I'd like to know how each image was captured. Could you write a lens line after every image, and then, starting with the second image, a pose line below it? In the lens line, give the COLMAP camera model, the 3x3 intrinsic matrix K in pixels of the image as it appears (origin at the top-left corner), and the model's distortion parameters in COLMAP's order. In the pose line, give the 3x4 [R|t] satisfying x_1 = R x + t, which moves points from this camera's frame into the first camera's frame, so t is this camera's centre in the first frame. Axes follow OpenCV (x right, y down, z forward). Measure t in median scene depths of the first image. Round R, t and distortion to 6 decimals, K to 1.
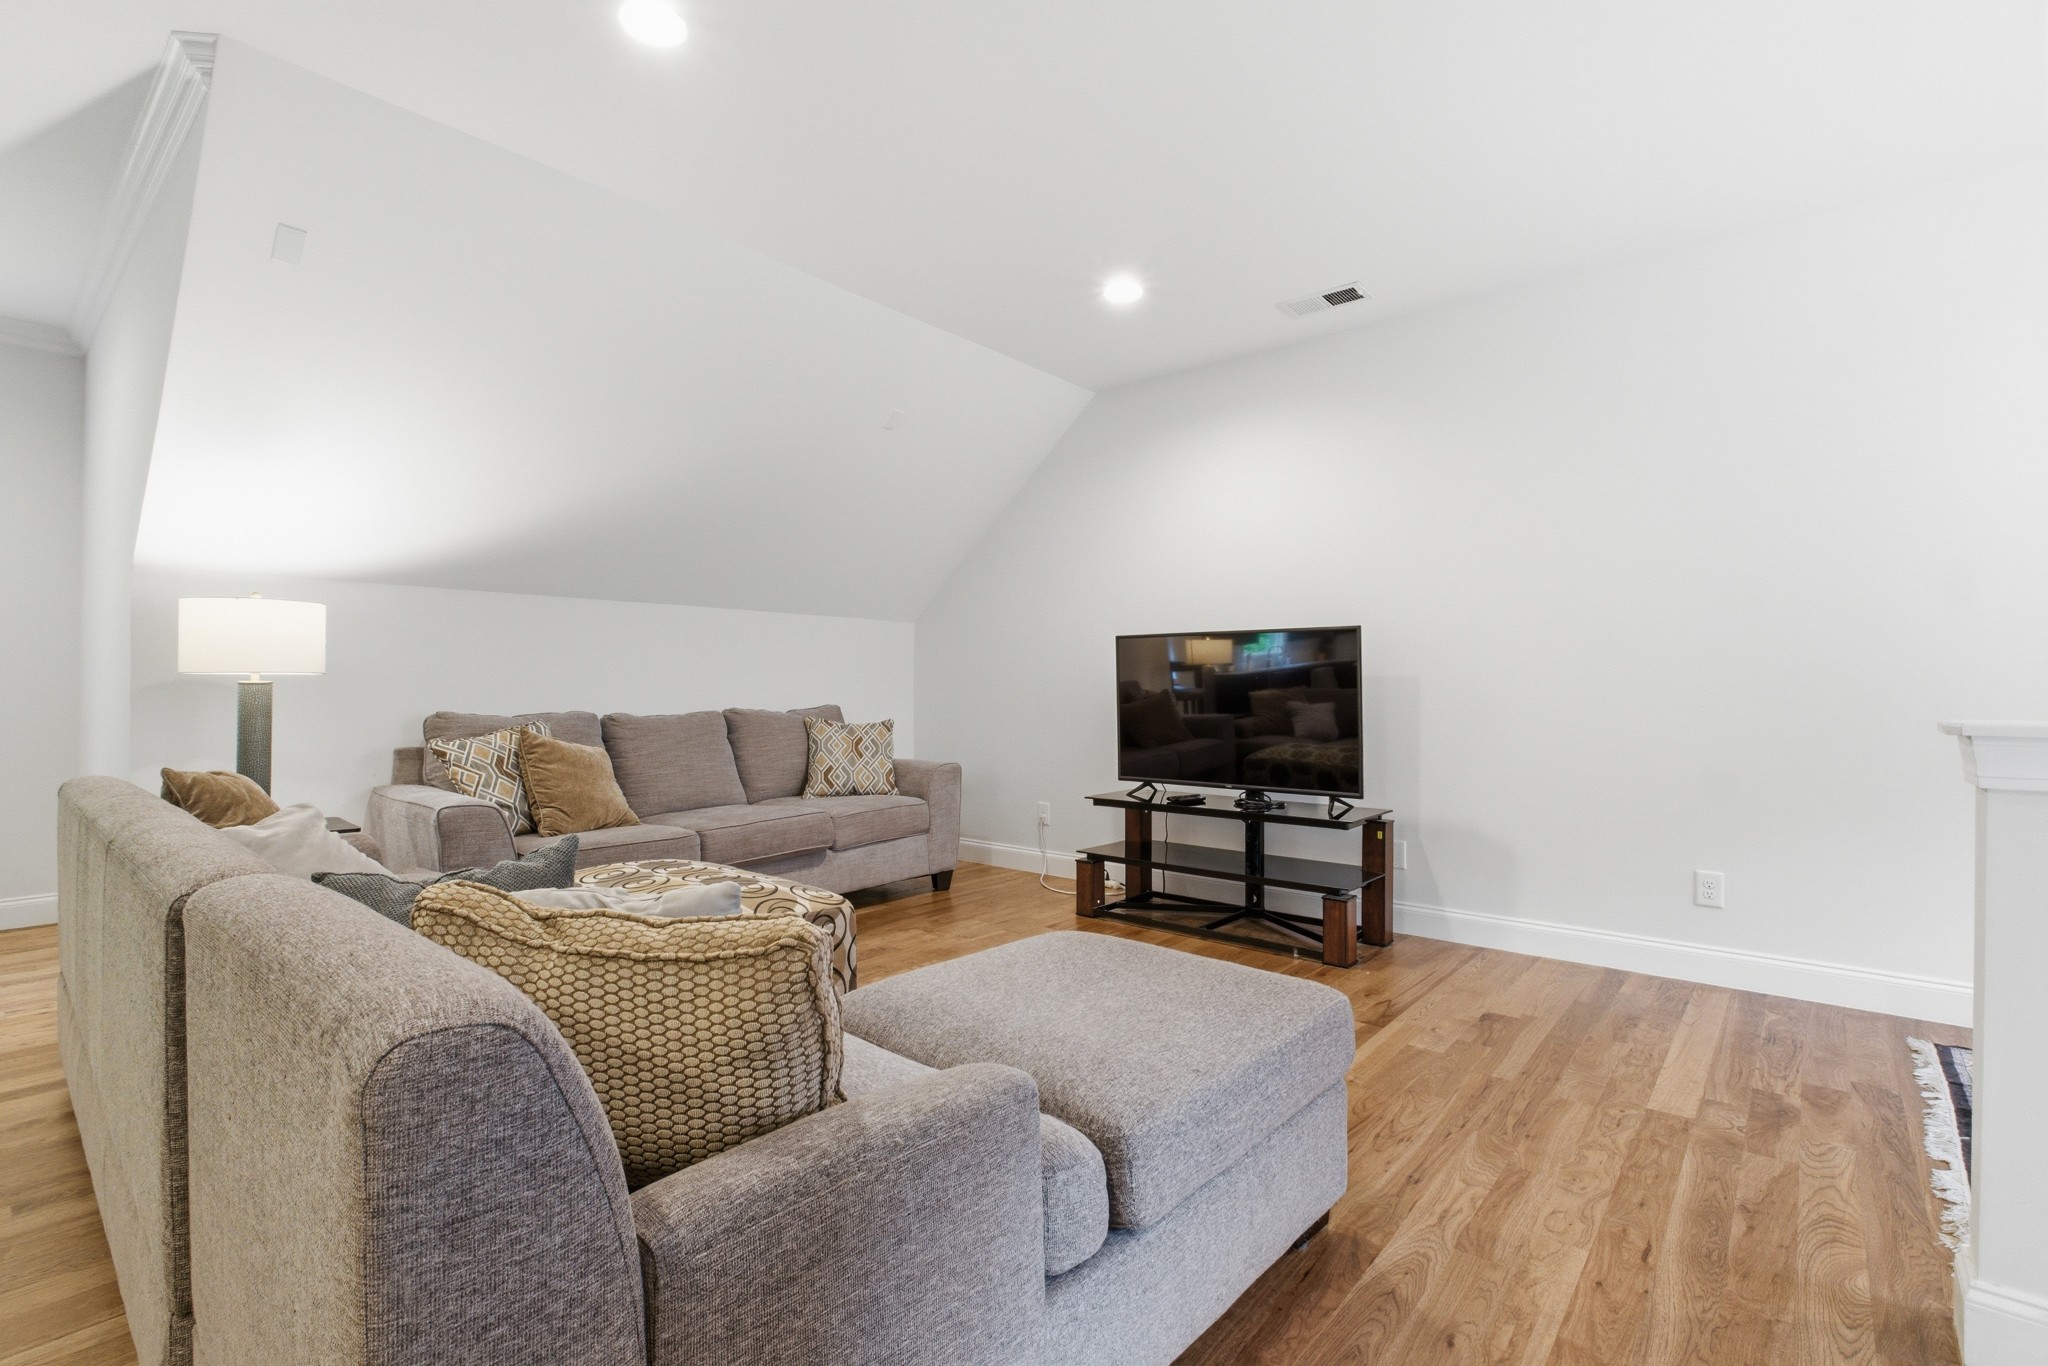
lens RADIAL K [[916.2, 0, 1016.2], [0, 916.2, 674.9], [0, 0, 1]] dist [-0.005009, -0.000229]
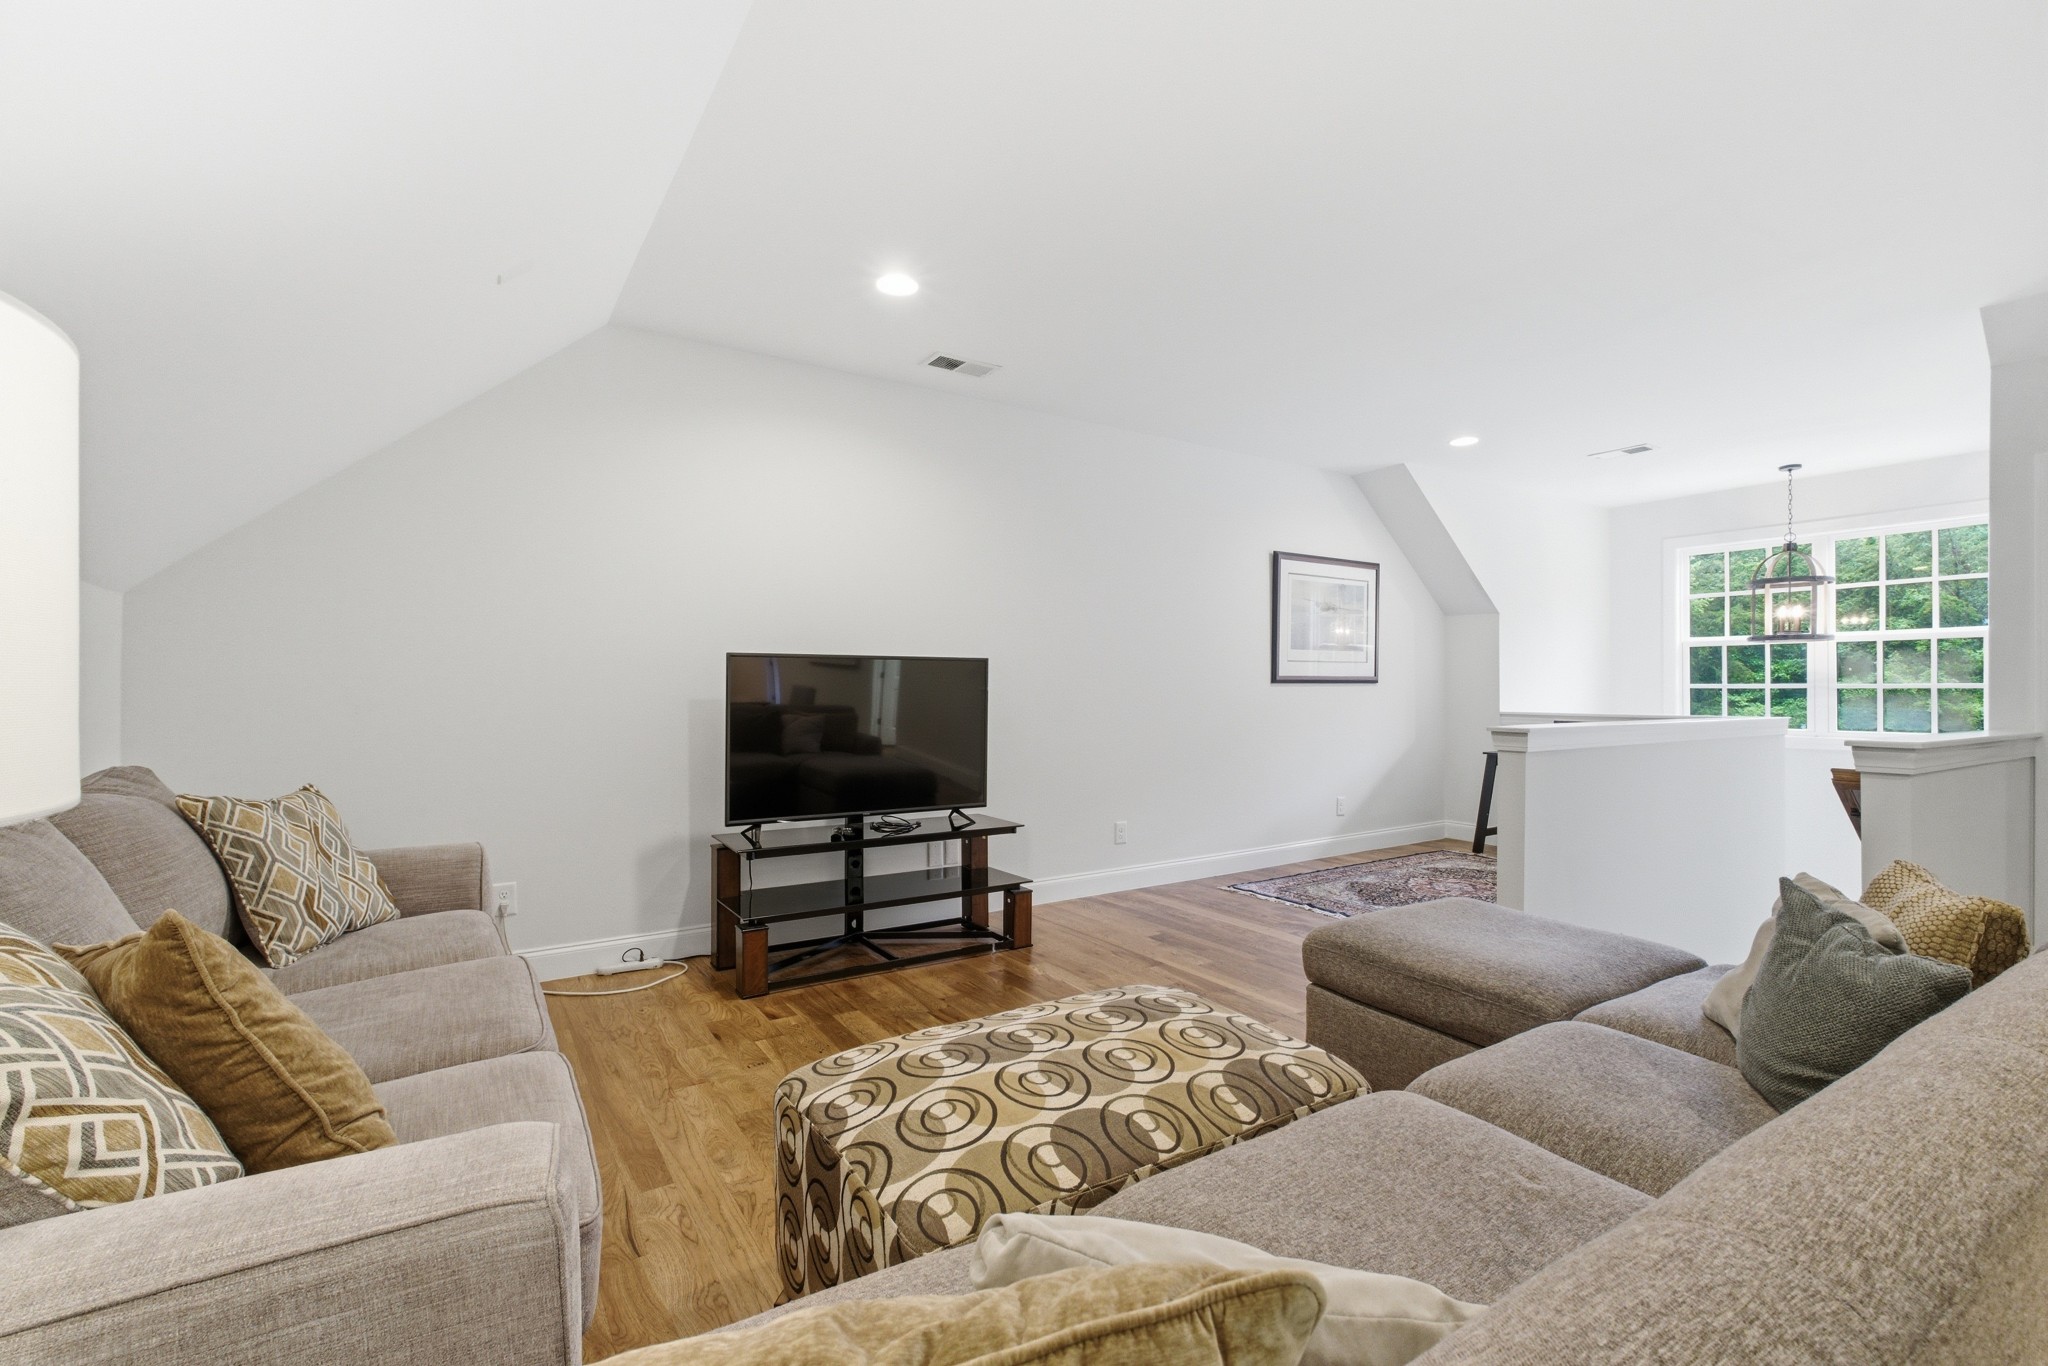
lens RADIAL K [[916.2, 0, 1019.9], [0, 916.2, 693.4], [0, 0, 1]] dist [-0.005009, -0.000229]
pose [[0.285818, -0.000845, 0.958283, -0.647060], [-0.003931, 0.999990, 0.002054, -0.010344], [-0.958276, -0.004354, 0.285812, 0.551306]]
